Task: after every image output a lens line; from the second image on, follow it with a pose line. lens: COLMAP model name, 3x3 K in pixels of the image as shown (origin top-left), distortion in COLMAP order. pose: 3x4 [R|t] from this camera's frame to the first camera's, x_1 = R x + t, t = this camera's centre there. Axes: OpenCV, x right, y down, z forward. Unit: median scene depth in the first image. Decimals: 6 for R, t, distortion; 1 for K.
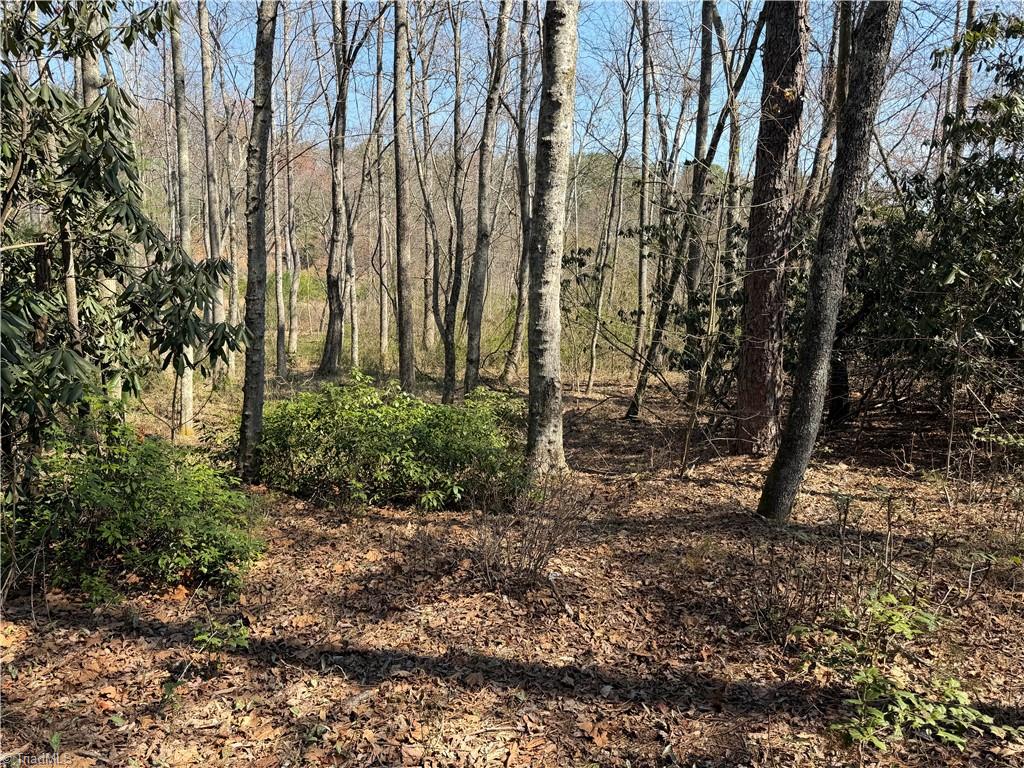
lens RADIAL K [[716.4, 0, 505.7], [0, 716.4, 392.9], [0, 0, 1]] dist [0.111370, -0.167029]
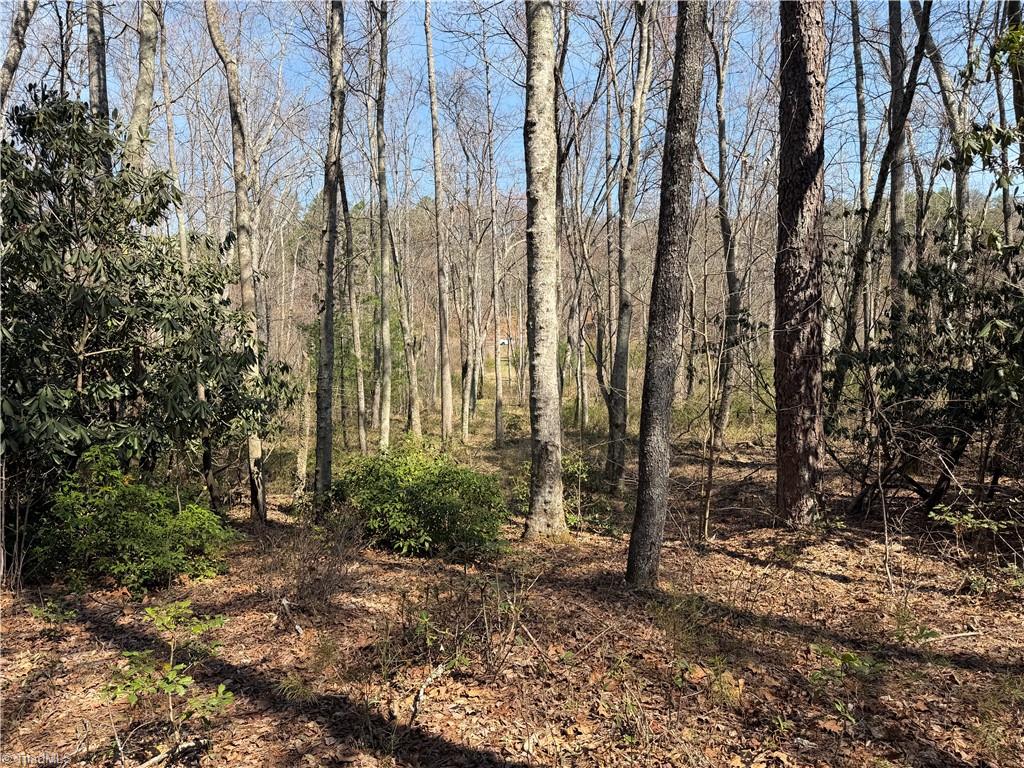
lens RADIAL K [[721.4, 0, 512.0], [0, 721.4, 384.0], [0, 0, 1]] dist [0.115621, -0.164707]
pose [[0.910504, -0.025525, -0.412711, 0.470720], [-0.016083, 0.995152, -0.097029, -0.001216], [0.413187, 0.094983, 0.905679, -0.014861]]
